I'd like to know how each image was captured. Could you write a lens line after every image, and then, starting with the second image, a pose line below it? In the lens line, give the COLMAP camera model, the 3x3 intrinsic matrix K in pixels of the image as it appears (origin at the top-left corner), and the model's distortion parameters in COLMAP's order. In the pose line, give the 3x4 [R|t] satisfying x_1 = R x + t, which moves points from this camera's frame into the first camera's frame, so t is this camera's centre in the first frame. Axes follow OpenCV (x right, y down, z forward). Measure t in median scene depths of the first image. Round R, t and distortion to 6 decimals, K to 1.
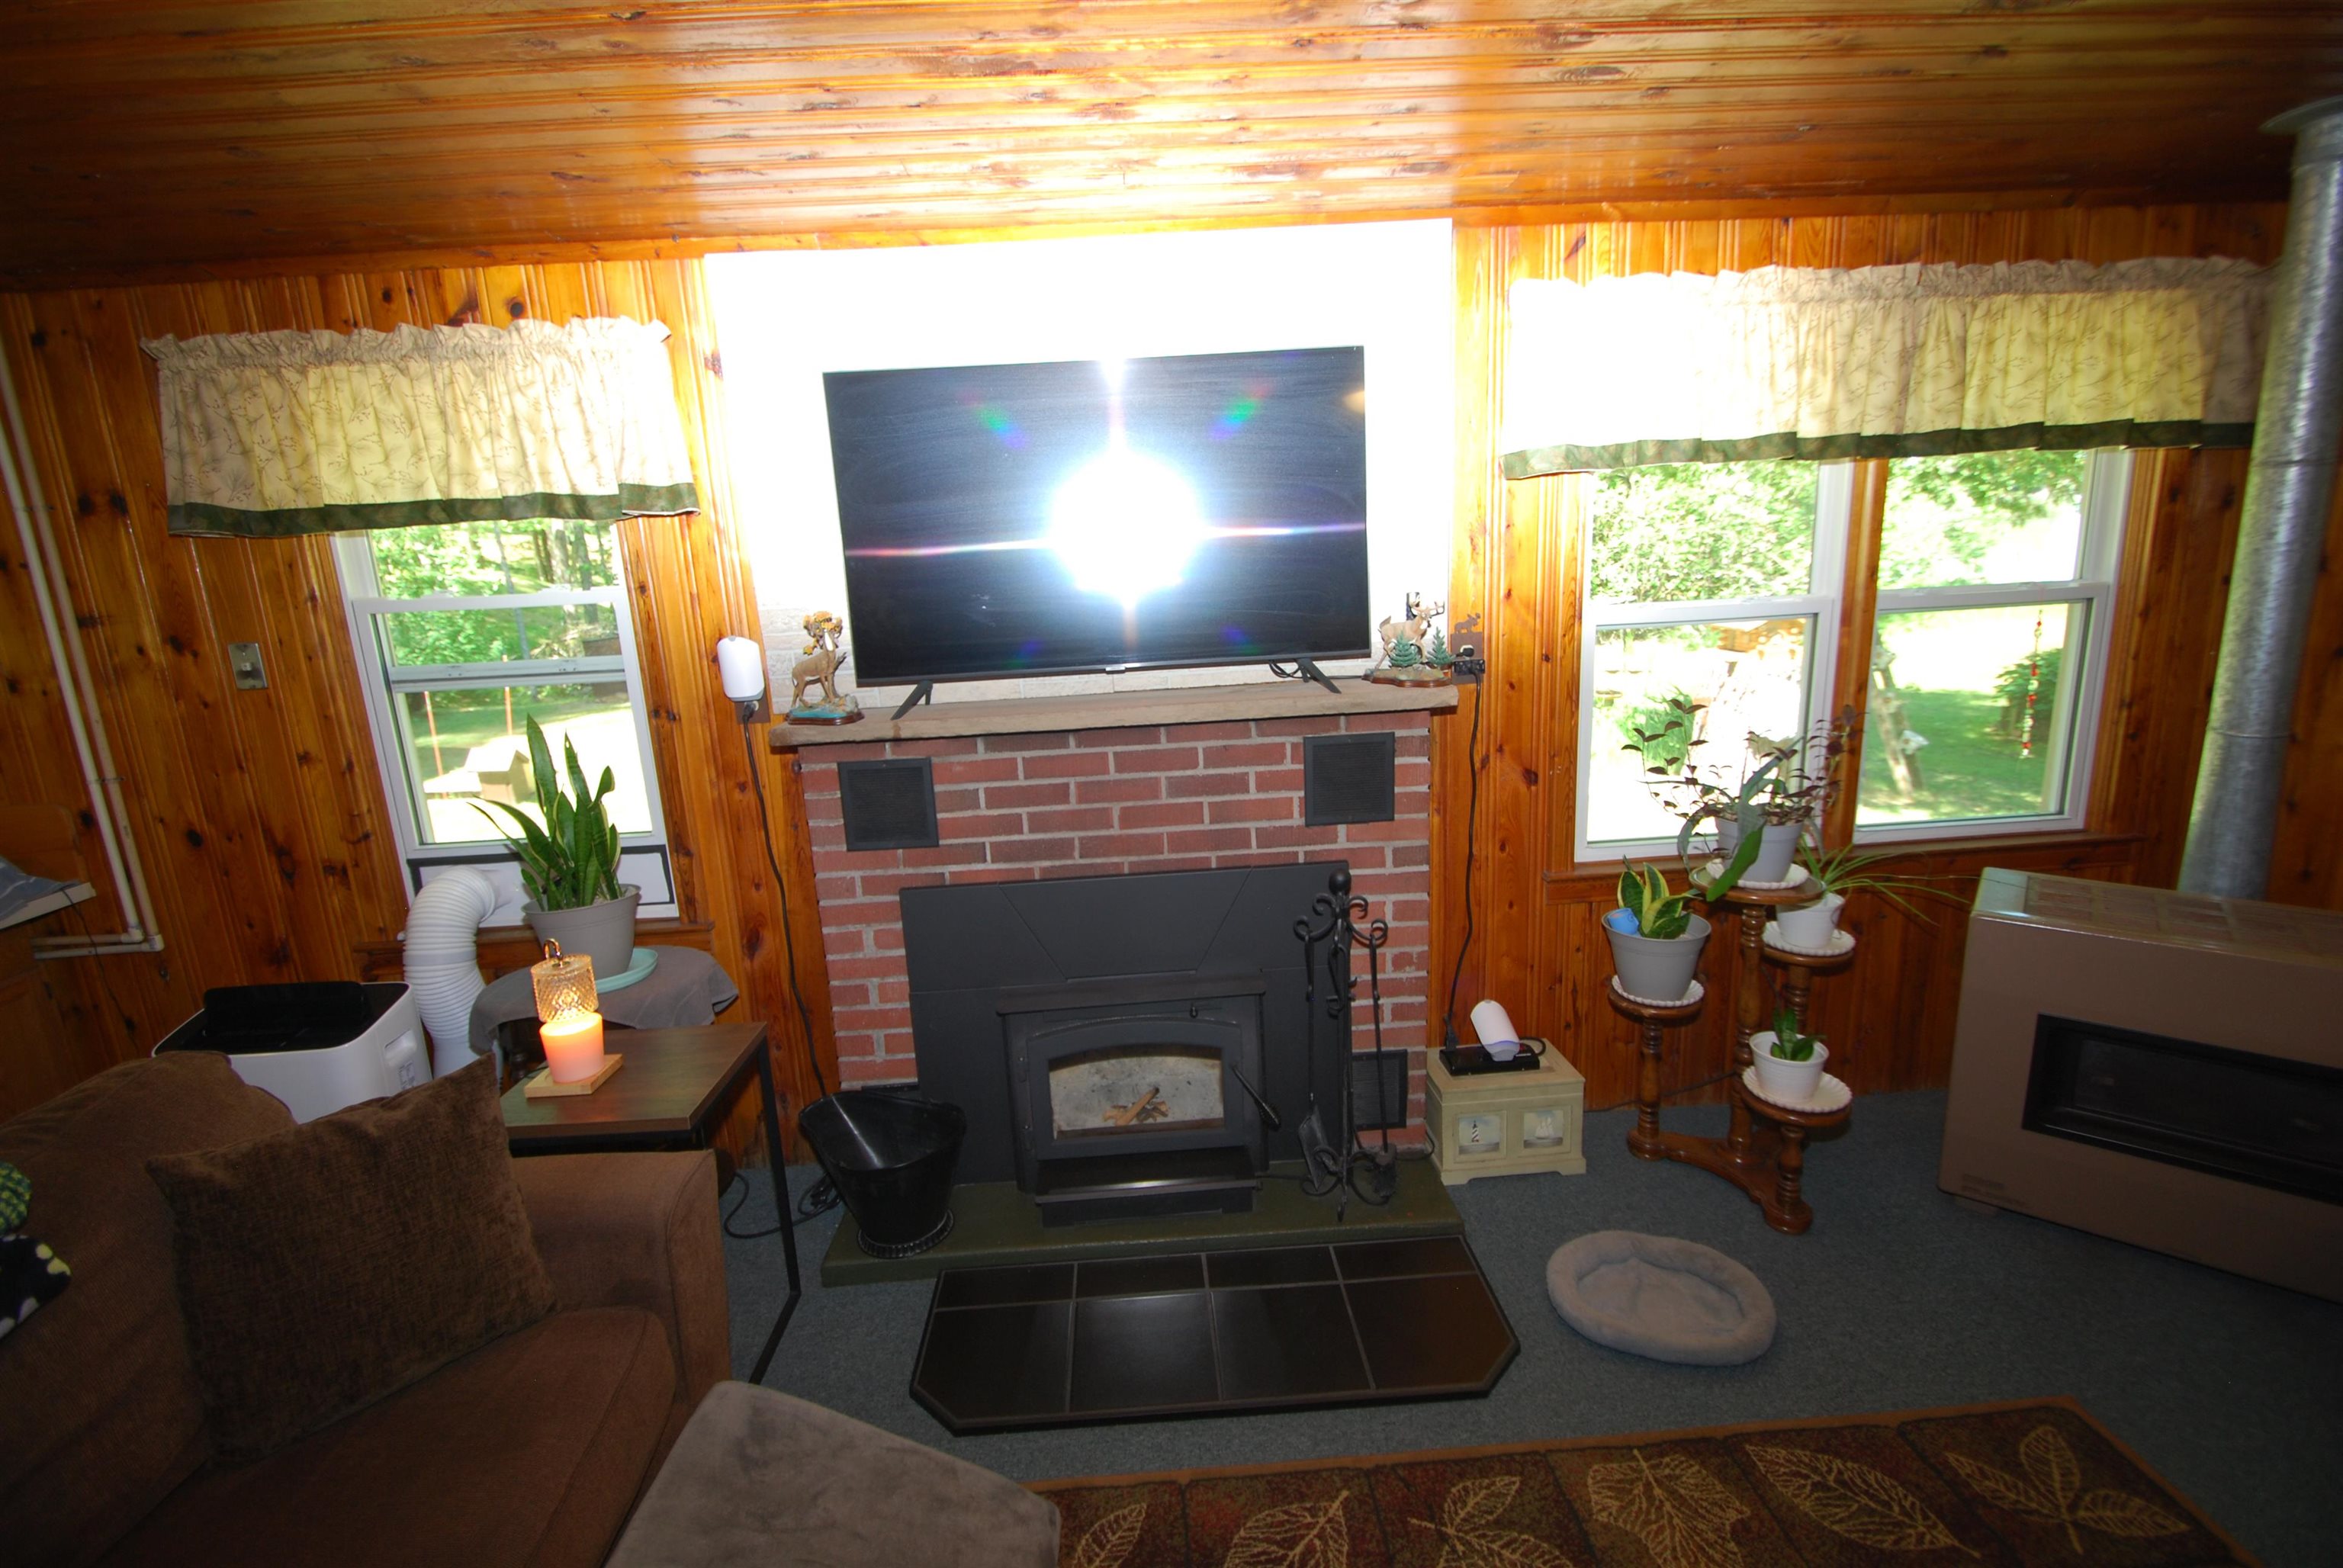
lens RADIAL K [[1024.5, 0, 1164.4], [0, 1024.5, 778.9], [0, 0, 1]] dist [0.008053, -0.011857]
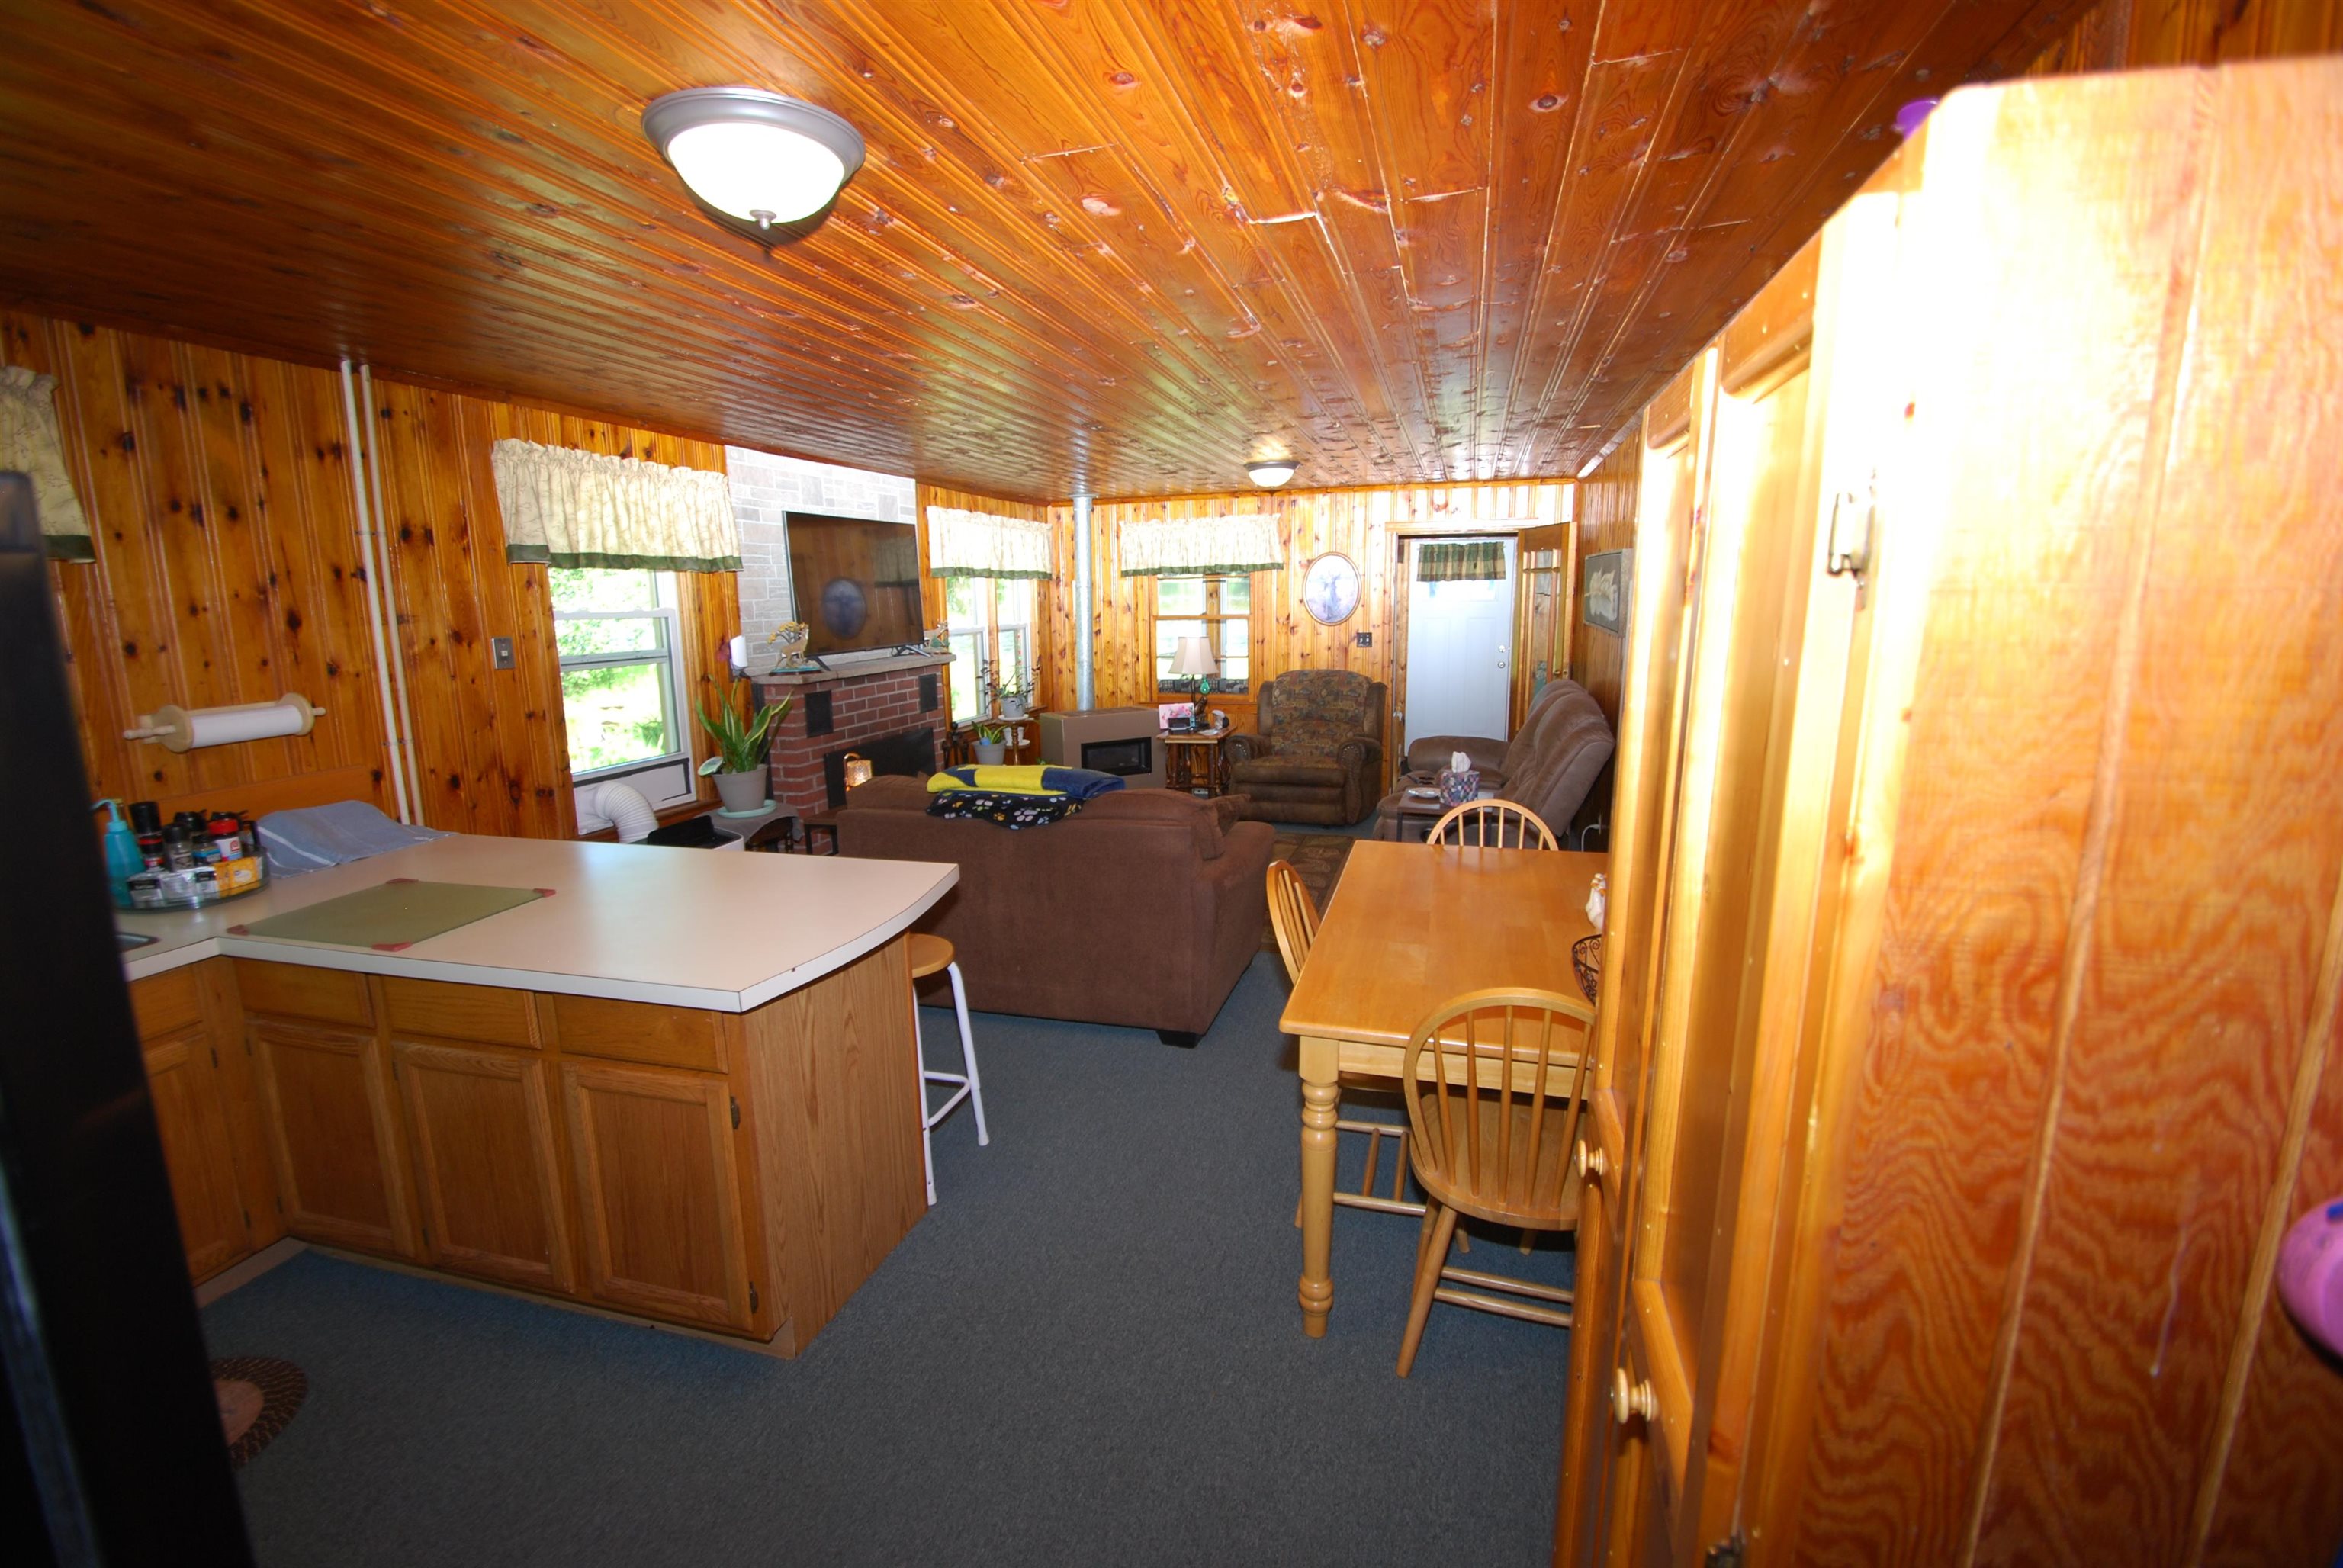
lens RADIAL K [[1024.5, 0, 1168.7], [0, 1024.5, 777.0], [0, 0, 1]] dist [0.008053, -0.011857]
pose [[0.318144, -0.124294, 0.939859, -2.012036], [0.206964, 0.976563, 0.059091, 0.174708], [-0.925176, 0.175717, 0.336412, -0.347408]]
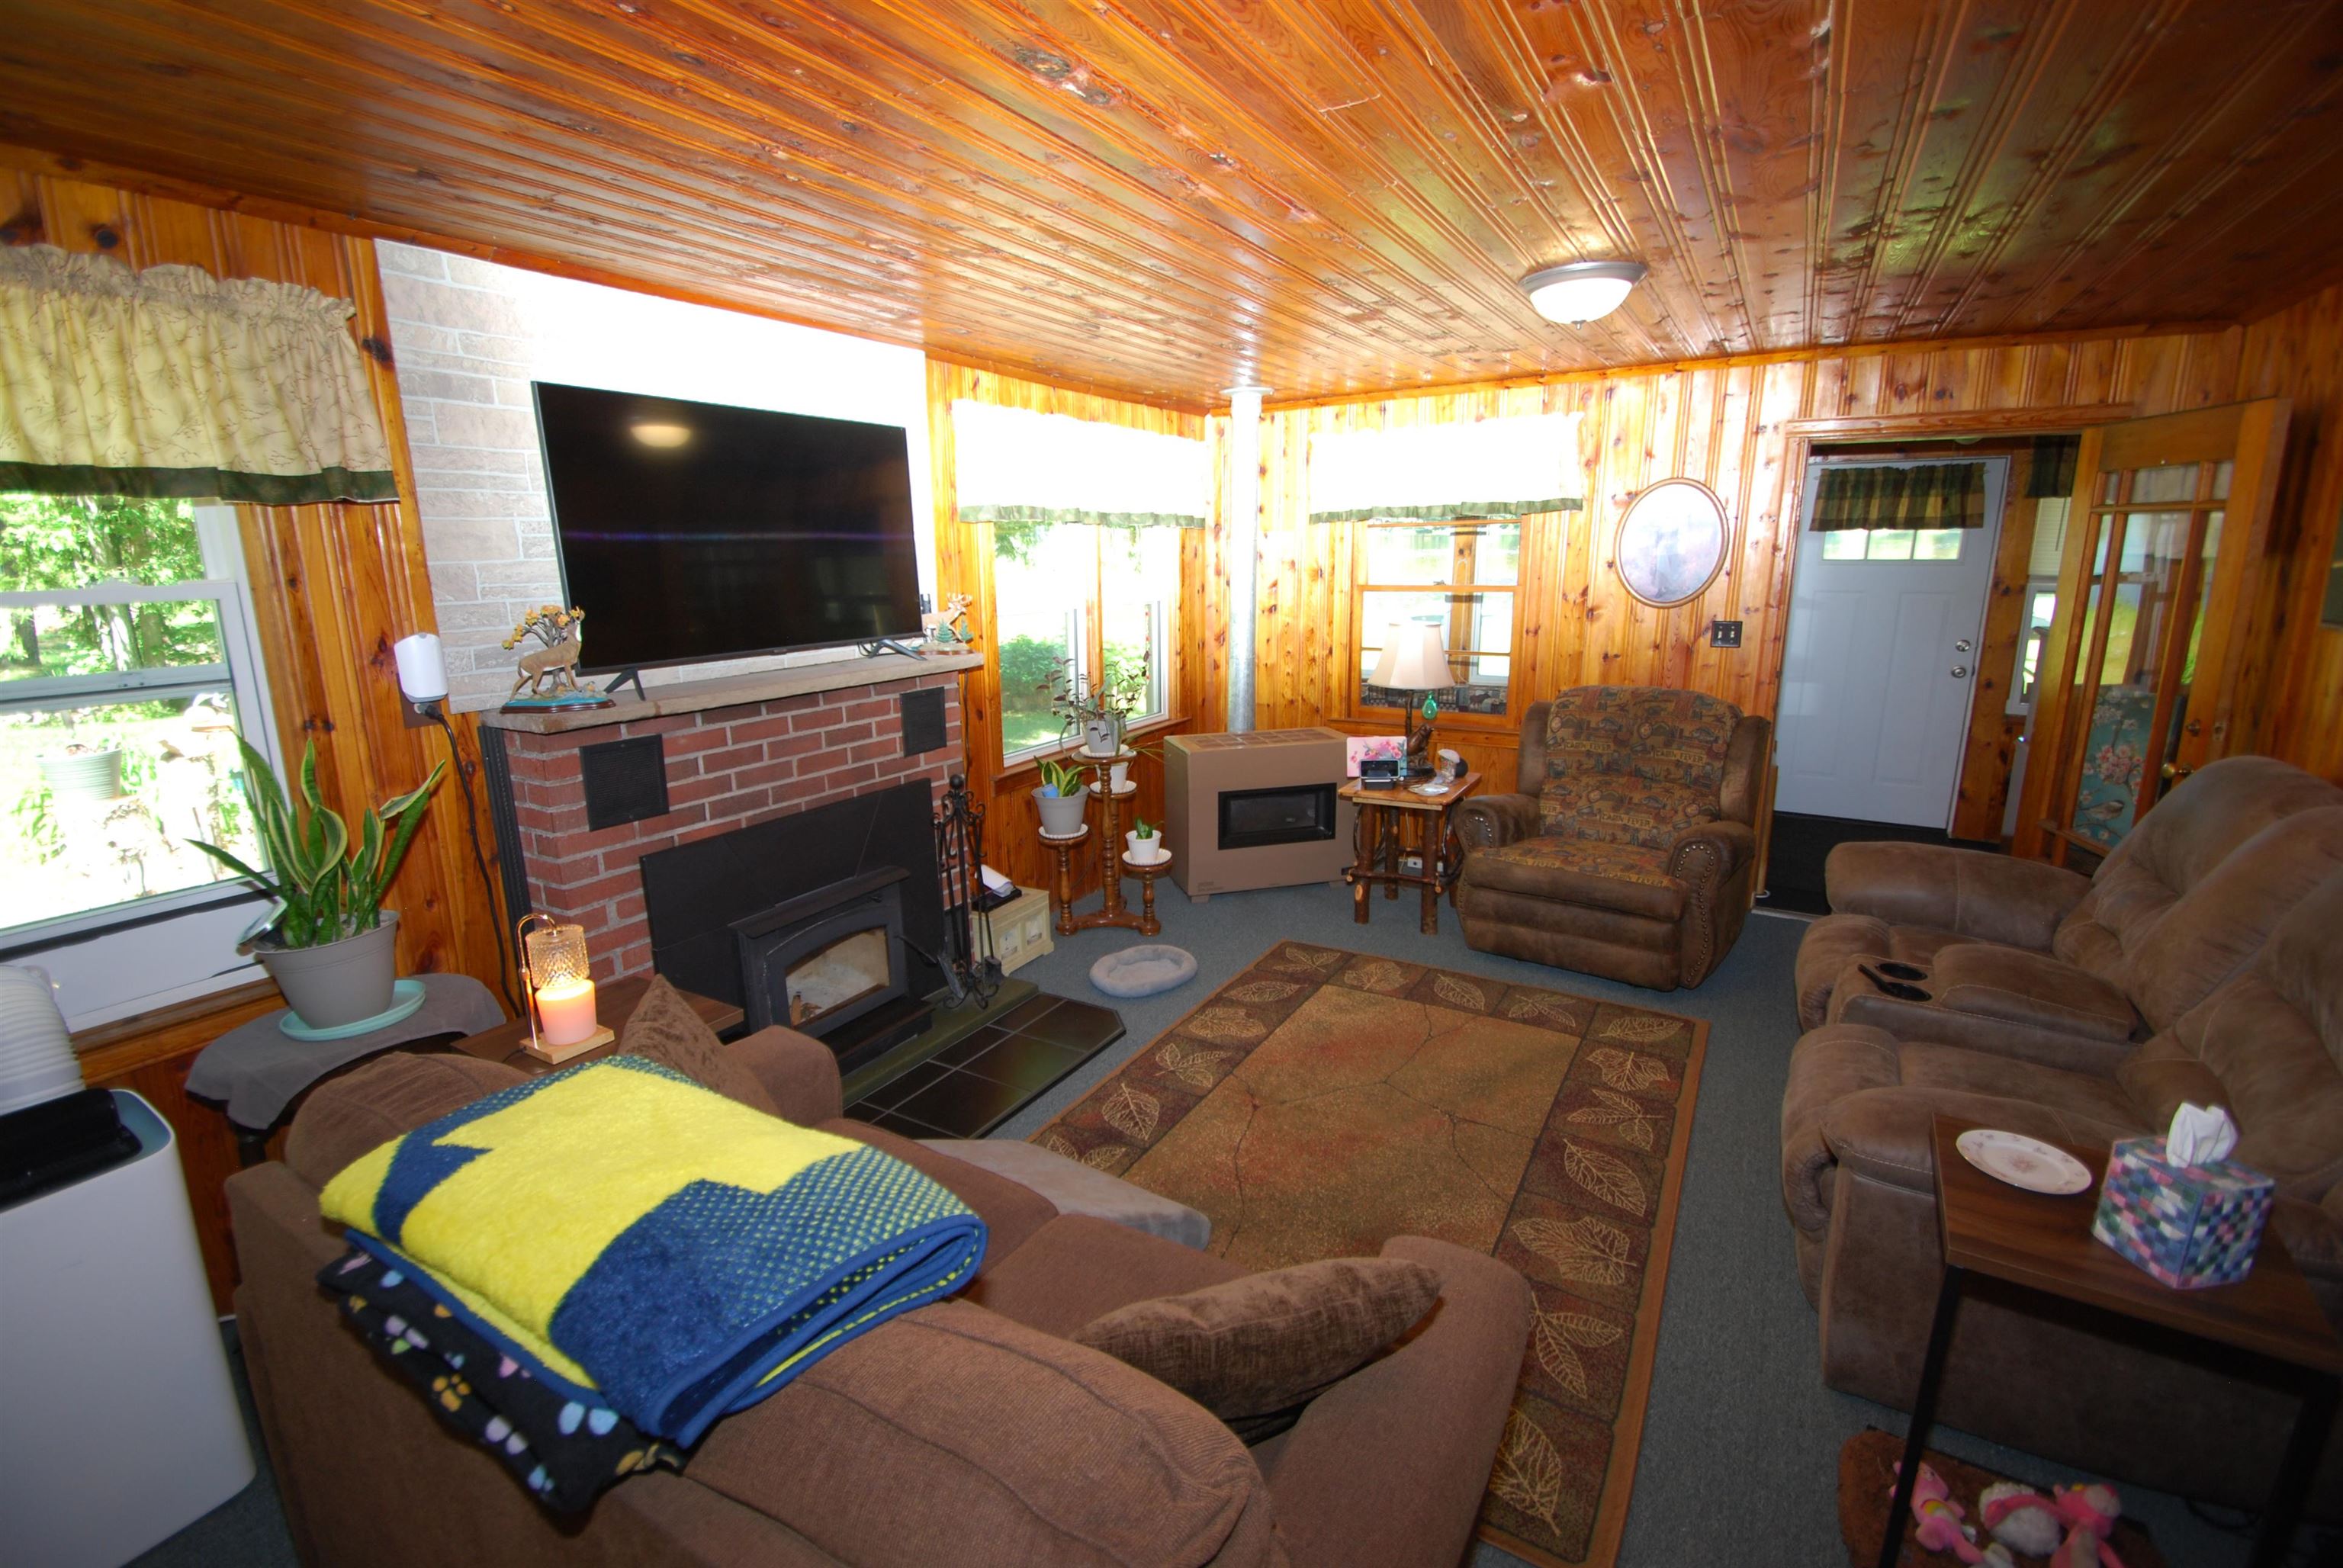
lens RADIAL K [[1024.5, 0, 1161.9], [0, 1024.5, 780.9], [0, 0, 1]] dist [0.008053, -0.011857]
pose [[0.548241, -0.141866, 0.824200, -0.850977], [0.167009, 0.984229, 0.058320, 0.055990], [-0.819476, 0.105676, 0.563287, -0.090729]]
